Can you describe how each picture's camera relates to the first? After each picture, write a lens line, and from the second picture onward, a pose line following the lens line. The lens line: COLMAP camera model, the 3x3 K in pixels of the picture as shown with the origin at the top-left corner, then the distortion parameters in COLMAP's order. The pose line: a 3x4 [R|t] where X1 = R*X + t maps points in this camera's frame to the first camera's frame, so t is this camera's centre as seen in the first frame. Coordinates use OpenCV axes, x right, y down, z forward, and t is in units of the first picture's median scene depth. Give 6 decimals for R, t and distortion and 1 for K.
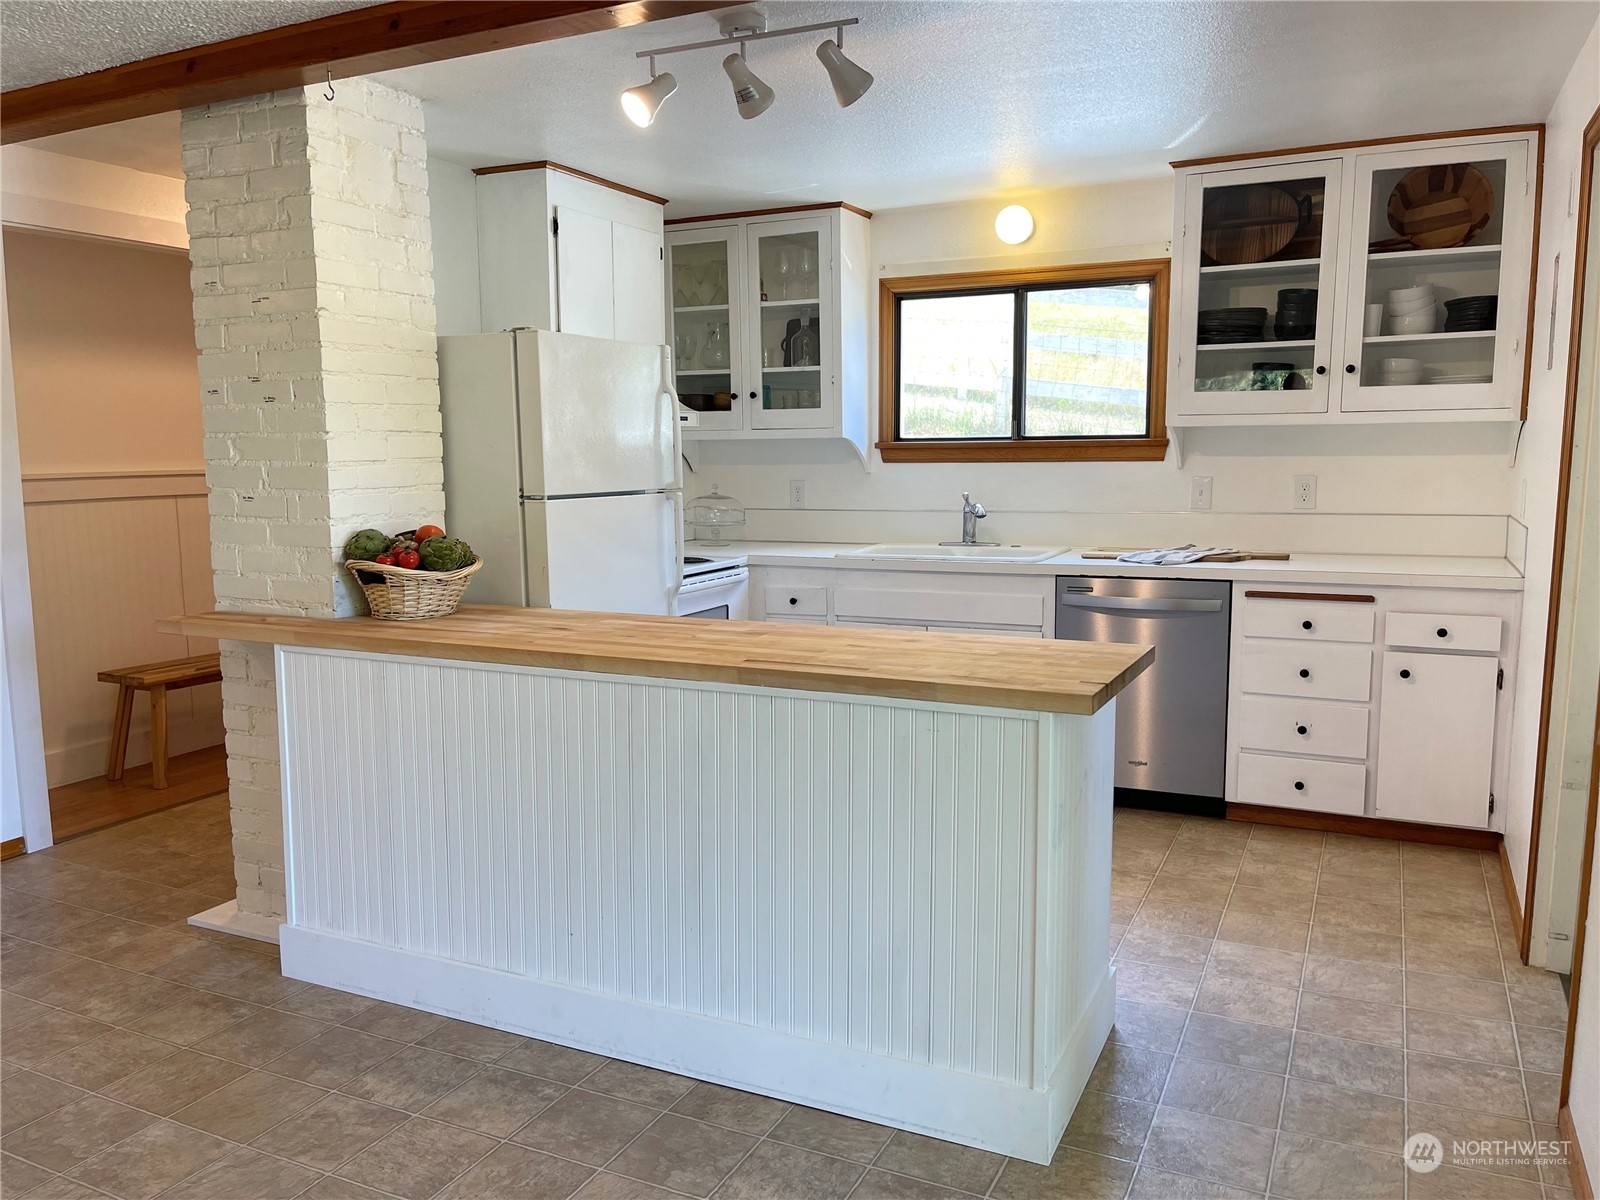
lens RADIAL K [[1183.6, 0, 800.0], [0, 1183.6, 600.0], [0, 0, 1]] dist [0.058092, -0.070267]
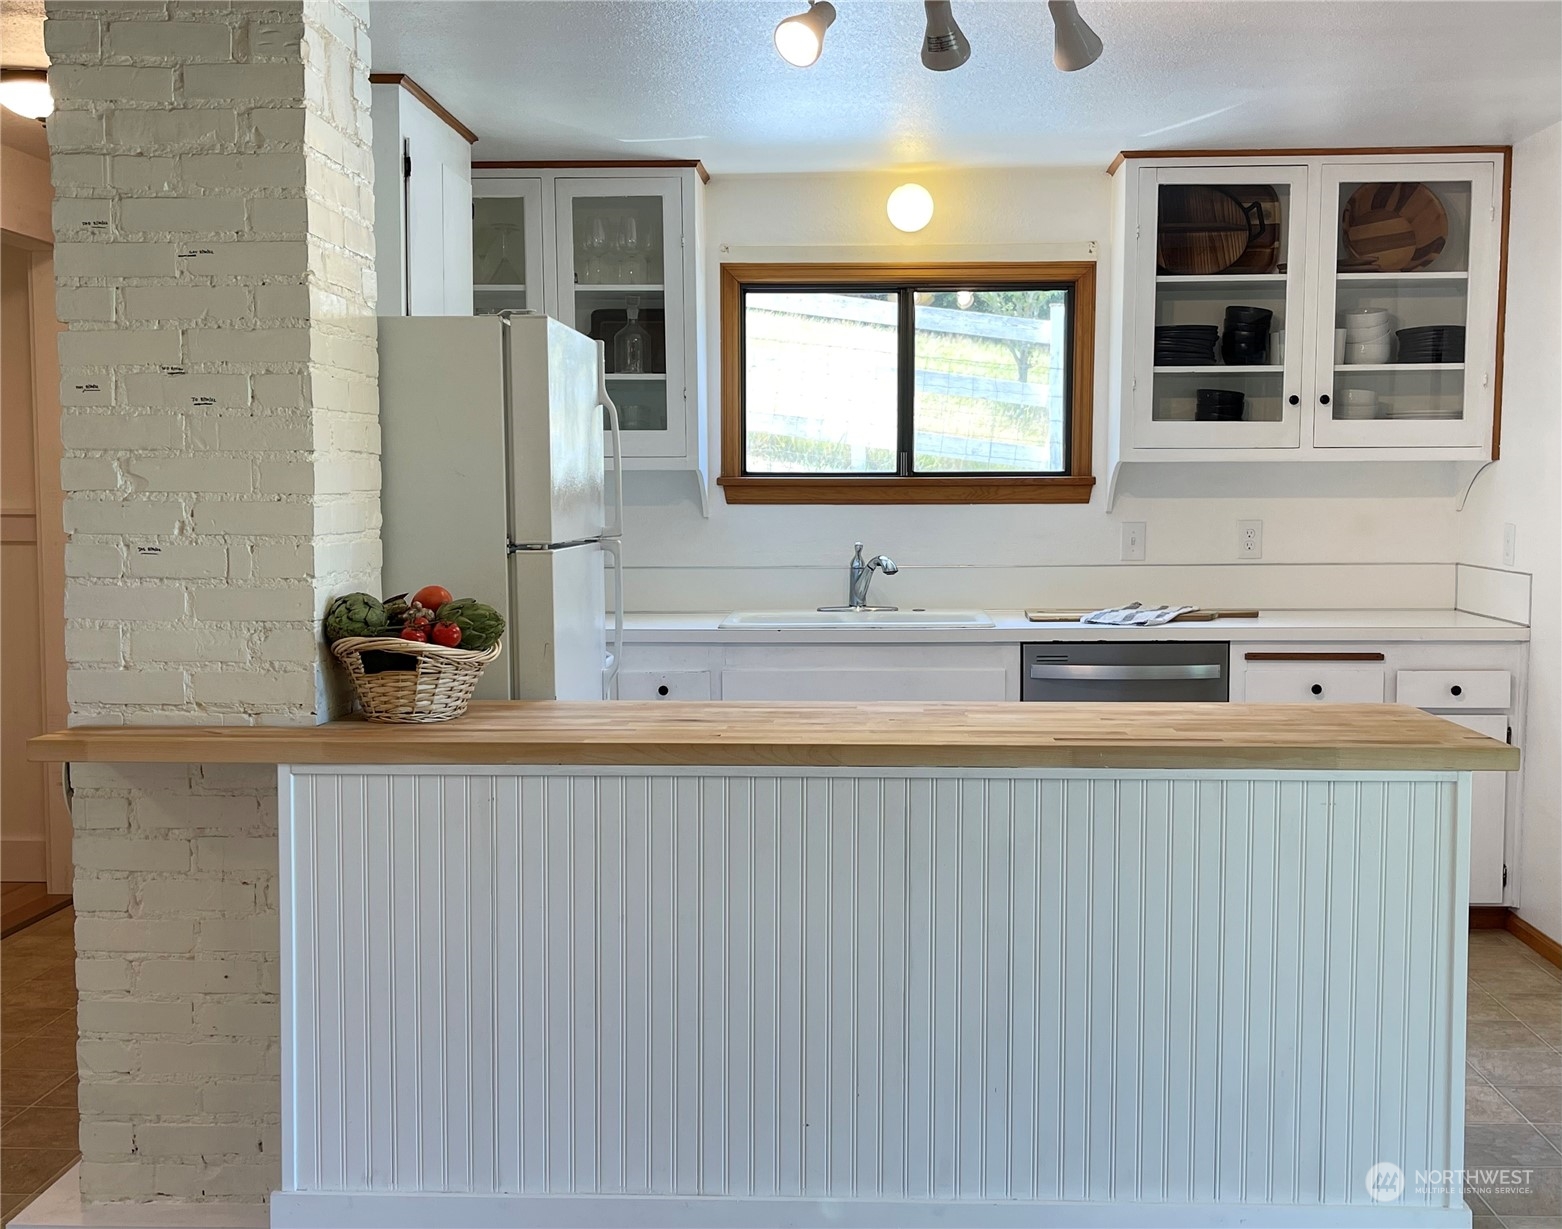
lens RADIAL K [[1693.2, 0, 781.0], [0, 1693.2, 614.5], [0, 0, 1]] dist [0.029626, -0.007607]
pose [[0.920041, -0.022044, 0.391202, -0.396610], [0.044001, 0.997914, -0.047250, 0.007476], [-0.389345, 0.060685, 0.919091, 0.007498]]
